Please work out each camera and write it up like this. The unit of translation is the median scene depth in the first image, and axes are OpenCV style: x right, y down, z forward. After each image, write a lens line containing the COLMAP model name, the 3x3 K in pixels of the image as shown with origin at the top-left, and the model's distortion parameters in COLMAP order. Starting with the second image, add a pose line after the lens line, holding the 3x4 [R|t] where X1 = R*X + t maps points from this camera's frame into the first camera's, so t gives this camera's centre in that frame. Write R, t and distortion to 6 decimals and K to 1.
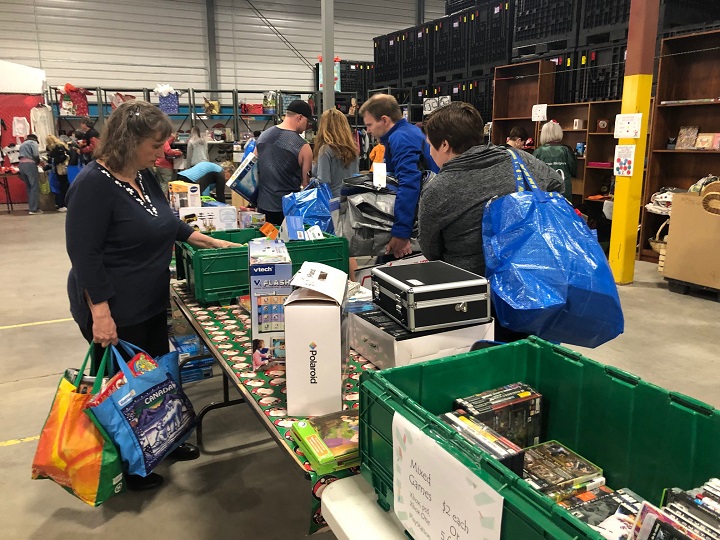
lens RADIAL K [[592.2, 0, 356.5], [0, 592.2, 268.4], [0, 0, 1]] dist [0.107290, -0.117510]
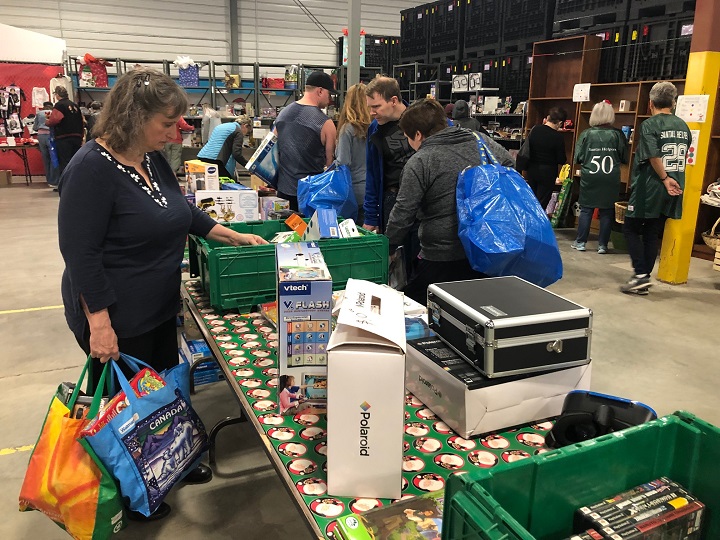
lens RADIAL K [[581.9, 0, 350.4], [0, 581.9, 270.8], [0, 0, 1]] dist [0.045528, -0.001561]
pose [[0.999088, 0.028863, -0.031476, -0.038925], [-0.027392, 0.998556, 0.046210, -0.036180], [0.032764, -0.045306, 0.998436, 0.152121]]
